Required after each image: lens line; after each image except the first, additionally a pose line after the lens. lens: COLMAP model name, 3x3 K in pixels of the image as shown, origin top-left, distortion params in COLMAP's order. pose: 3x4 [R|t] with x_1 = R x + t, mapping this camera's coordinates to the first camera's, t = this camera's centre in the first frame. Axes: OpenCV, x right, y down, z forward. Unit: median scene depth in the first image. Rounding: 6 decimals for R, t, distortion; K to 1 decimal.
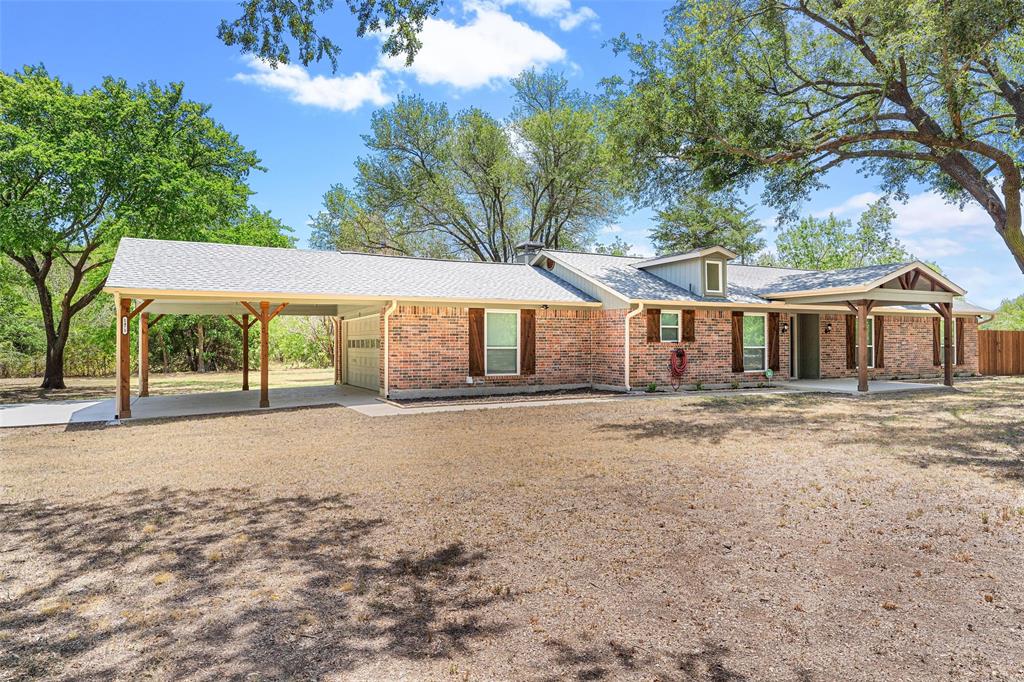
lens RADIAL K [[652.0, 0, 507.3], [0, 652.0, 340.5], [0, 0, 1]] dist [0.008051, 0.000080]
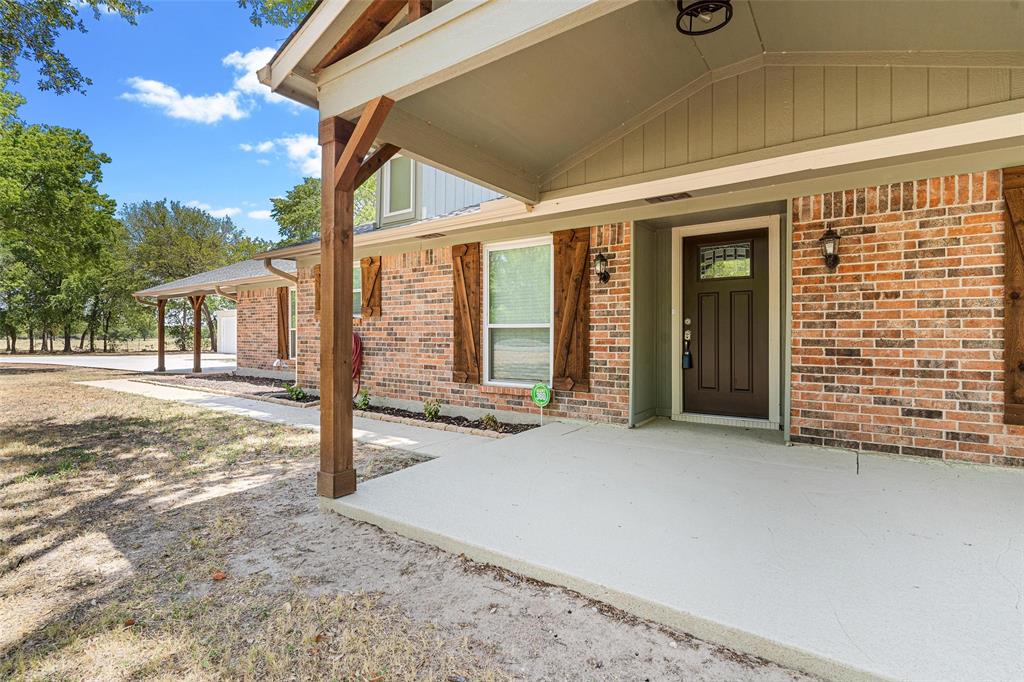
lens RADIAL K [[487.7, 0, 514.5], [0, 487.7, 336.4], [0, 0, 1]] dist [0.005736, 0.000705]
pose [[0.451220, 0.004801, -0.892400, 0.695610], [-0.000393, 0.999987, 0.005181, 0.016755], [0.892412, -0.001987, 0.451216, 0.922793]]
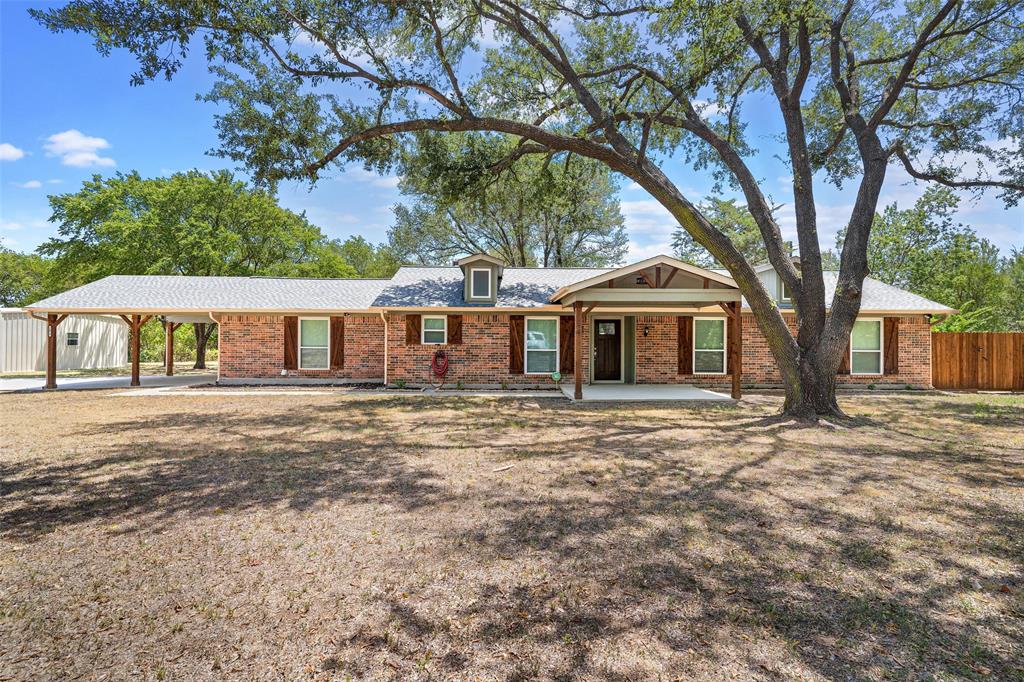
lens RADIAL K [[487.7, 0, 518.6], [0, 487.7, 342.9], [0, 0, 1]] dist [0.005736, 0.000705]
pose [[0.896869, 0.007382, -0.442234, 0.734558], [-0.006018, 0.999972, 0.004486, -0.004324], [0.442255, -0.001362, 0.896888, 0.316171]]
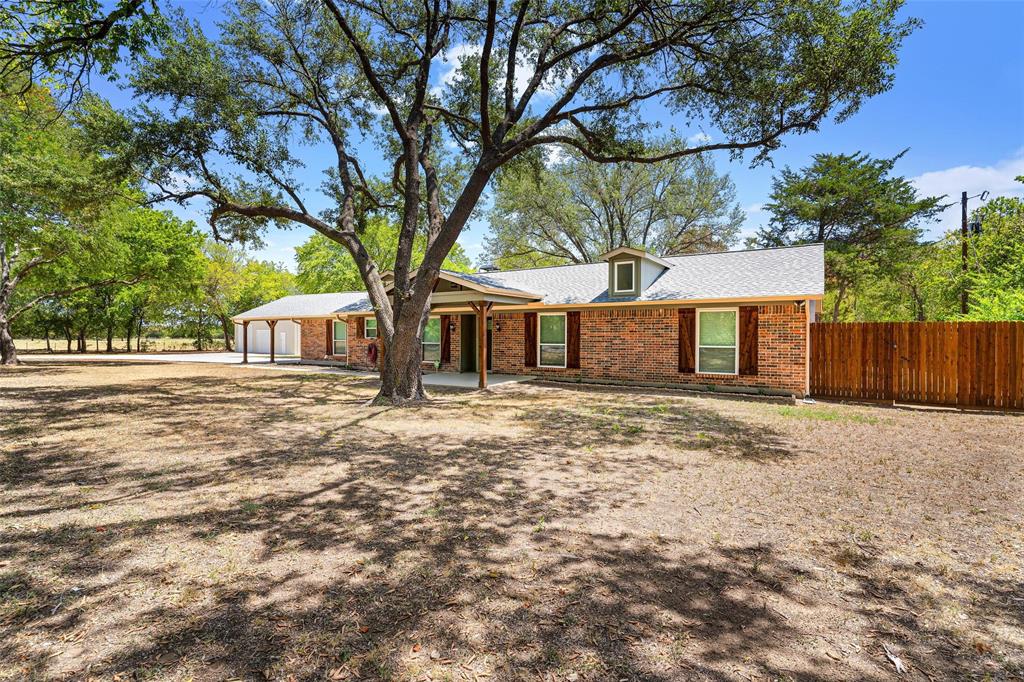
lens RADIAL K [[487.7, 0, 507.4], [0, 487.7, 337.2], [0, 0, 1]] dist [0.005736, 0.000705]
pose [[0.486471, 0.007114, -0.873668, 1.376724], [-0.001540, 0.999972, 0.007285, -0.008675], [0.873695, -0.002198, 0.486469, 0.714653]]
